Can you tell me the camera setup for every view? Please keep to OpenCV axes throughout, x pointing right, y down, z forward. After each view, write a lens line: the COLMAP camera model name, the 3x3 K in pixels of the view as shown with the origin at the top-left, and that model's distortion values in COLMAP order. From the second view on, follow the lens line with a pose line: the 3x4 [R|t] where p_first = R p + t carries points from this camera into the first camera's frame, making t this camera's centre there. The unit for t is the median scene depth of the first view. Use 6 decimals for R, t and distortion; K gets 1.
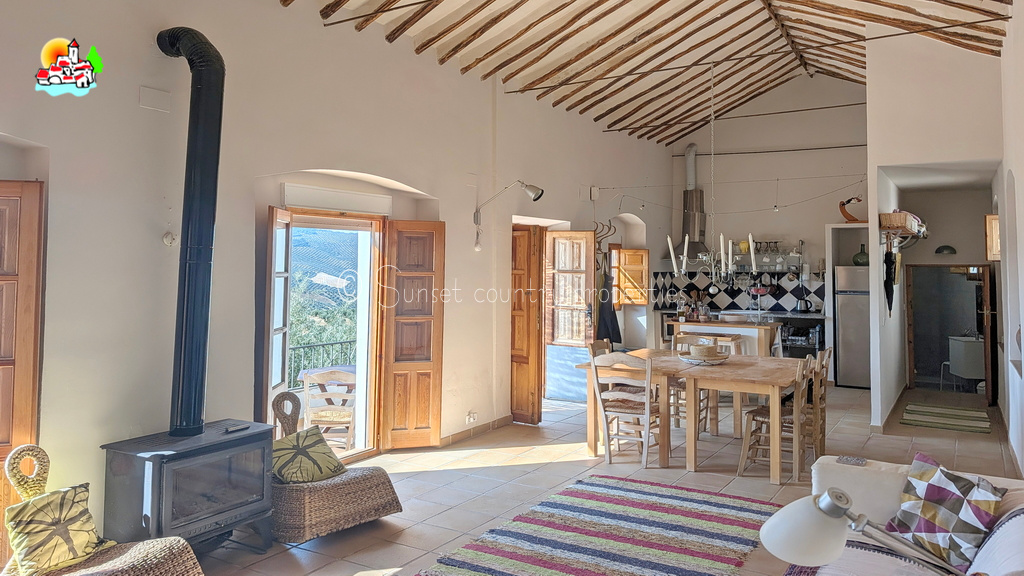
lens RADIAL K [[733.8, 0, 509.5], [0, 733.8, 226.0], [0, 0, 1]] dist [0.033810, -0.040491]
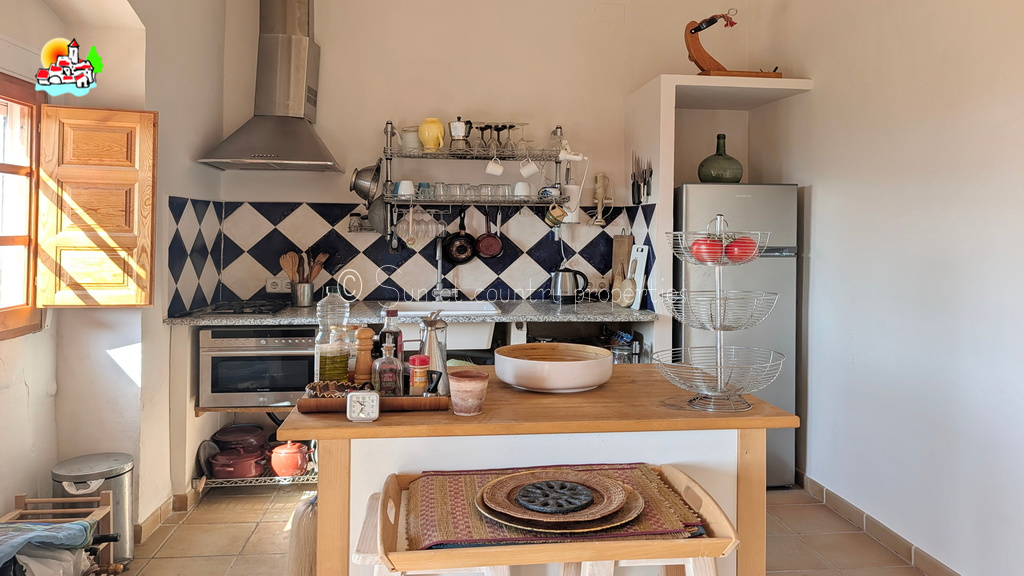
lens RADIAL K [[733.8, 0, 509.5], [0, 733.8, 226.0], [0, 0, 1]] dist [0.033810, -0.040491]
pose [[0.787312, 0.004556, 0.616538, 0.121194], [-0.037798, 0.998448, 0.040889, 0.058894], [-0.615395, -0.055497, 0.786263, 0.689537]]
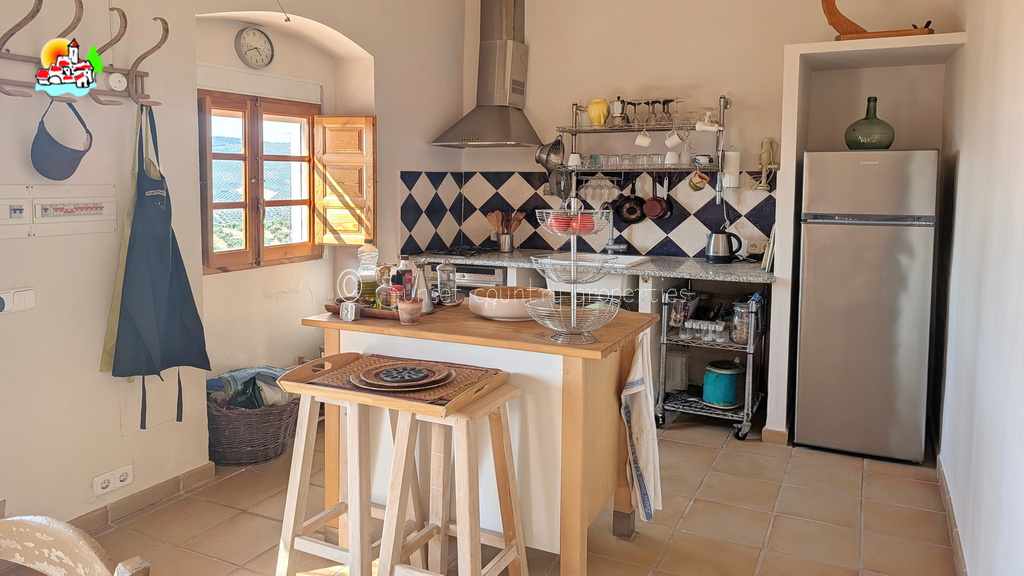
lens RADIAL K [[733.8, 0, 509.5], [0, 733.8, 226.0], [0, 0, 1]] dist [0.033810, -0.040491]
pose [[0.995780, -0.007728, 0.091449, 0.227979], [-0.003462, 0.992577, 0.121572, 0.042590], [-0.091710, -0.121375, 0.988361, 0.568924]]
